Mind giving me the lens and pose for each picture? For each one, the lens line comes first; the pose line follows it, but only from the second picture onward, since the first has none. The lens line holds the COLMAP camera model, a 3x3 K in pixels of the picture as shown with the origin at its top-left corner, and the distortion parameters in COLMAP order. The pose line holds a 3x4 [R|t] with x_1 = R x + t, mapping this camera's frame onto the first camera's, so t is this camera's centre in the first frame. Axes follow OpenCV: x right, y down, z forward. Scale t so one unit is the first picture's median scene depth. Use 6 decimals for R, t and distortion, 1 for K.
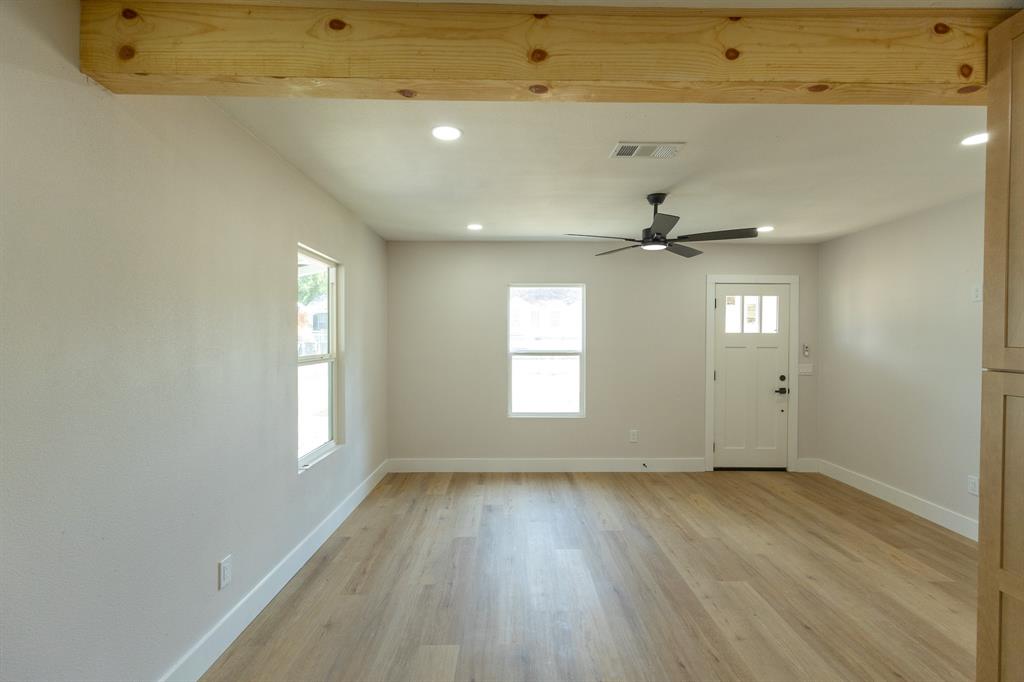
lens RADIAL K [[469.7, 0, 514.1], [0, 469.7, 339.9], [0, 0, 1]] dist [0.001634, 0.001021]
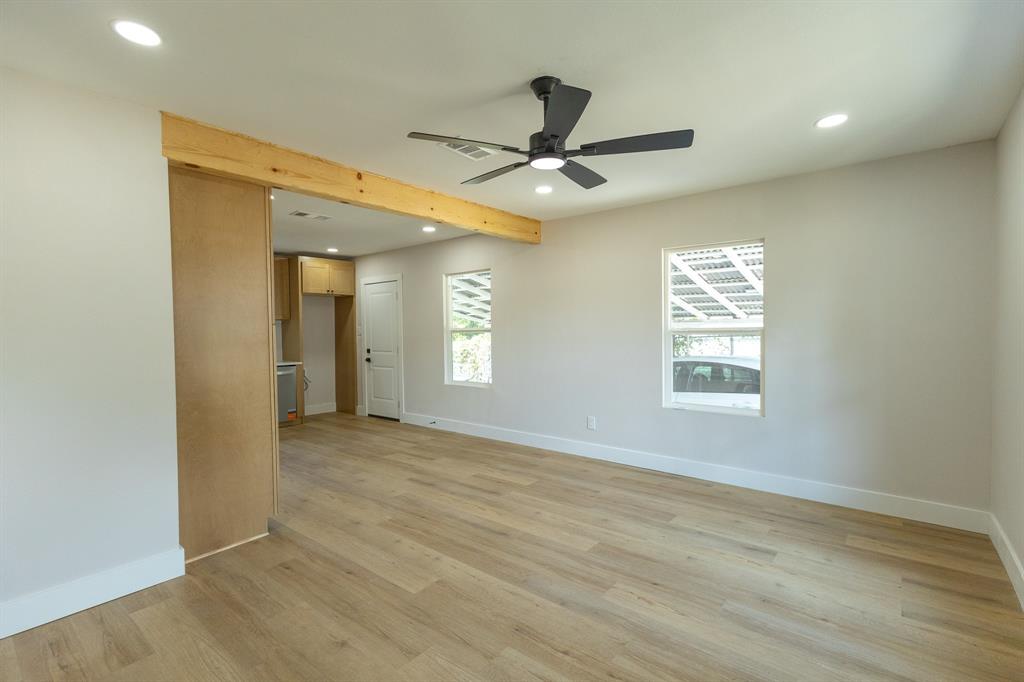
lens RADIAL K [[469.7, 0, 514.1], [0, 469.7, 339.9], [0, 0, 1]] dist [0.001634, 0.001021]
pose [[-0.640767, 0.016038, -0.767568, 0.737481], [0.001803, 0.999810, 0.019386, 0.035419], [0.767733, 0.011038, -0.640675, 1.213129]]
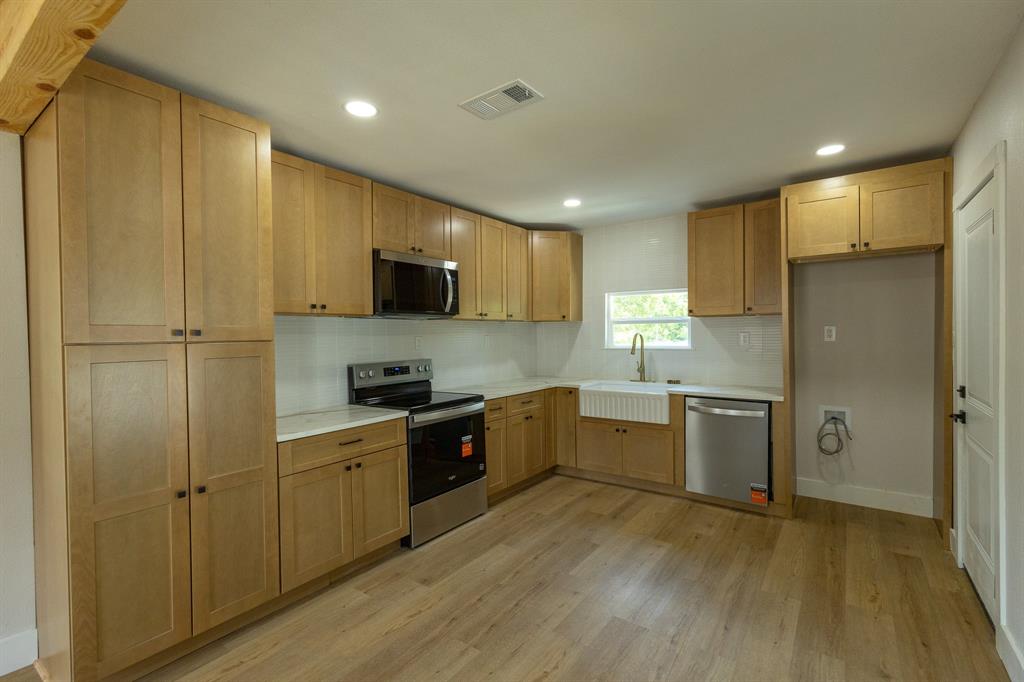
lens RADIAL K [[469.7, 0, 514.1], [0, 469.7, 339.9], [0, 0, 1]] dist [0.001634, 0.001021]
pose [[-0.806815, -0.004121, 0.590790, -0.212492], [0.012663, 0.999625, 0.024267, 0.014792], [-0.590669, 0.027060, -0.806460, 0.490313]]
